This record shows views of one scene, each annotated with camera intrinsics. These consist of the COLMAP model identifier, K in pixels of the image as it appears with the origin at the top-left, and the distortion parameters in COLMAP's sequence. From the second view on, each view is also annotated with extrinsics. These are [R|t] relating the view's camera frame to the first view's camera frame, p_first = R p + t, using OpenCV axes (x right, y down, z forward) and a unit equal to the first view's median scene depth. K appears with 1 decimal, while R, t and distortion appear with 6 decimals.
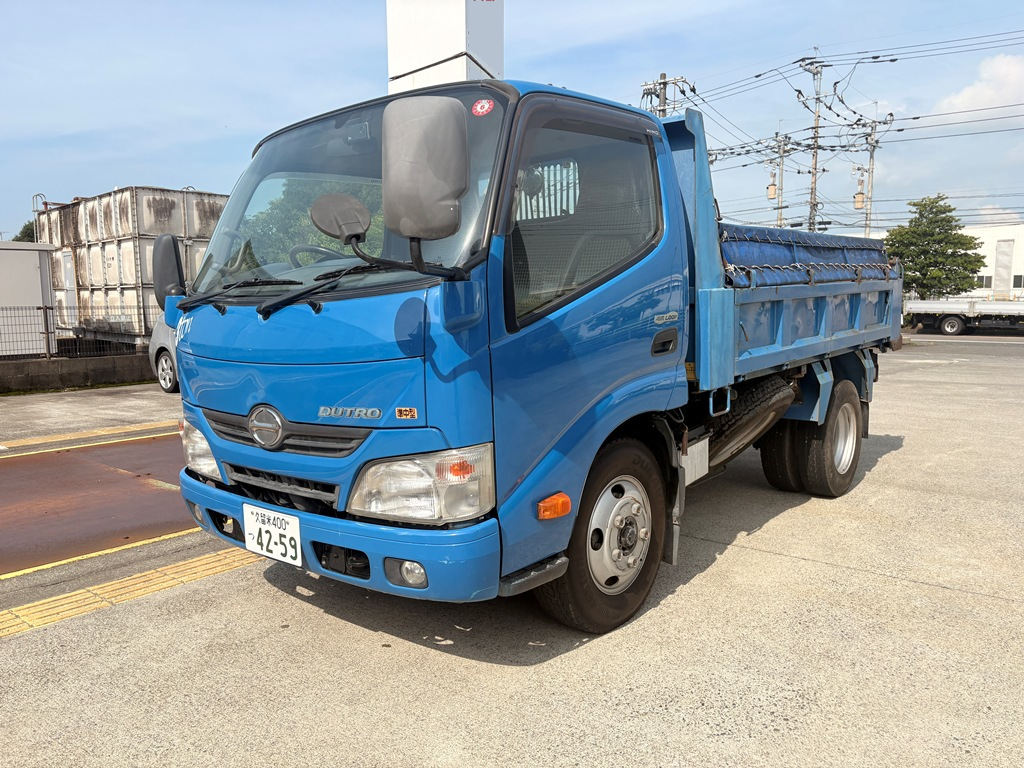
lens RADIAL K [[772.4, 0, 512.0], [0, 772.4, 384.0], [0, 0, 1]] dist [0.015661, 0.001597]
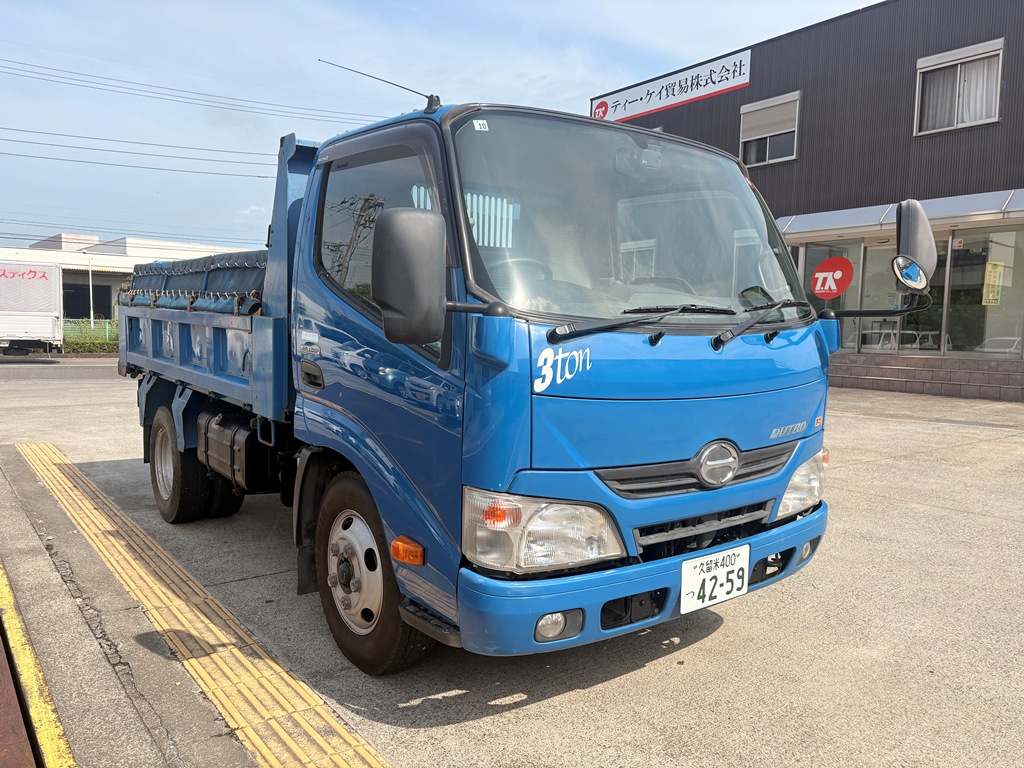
lens RADIAL K [[772.4, 0, 512.0], [0, 772.4, 384.0], [0, 0, 1]] dist [0.015661, 0.001597]
pose [[0.218963, -0.051577, 0.974369, -1.266495], [0.073316, 0.996649, 0.036281, -0.091914], [-0.972975, 0.063493, 0.222011, 1.020121]]
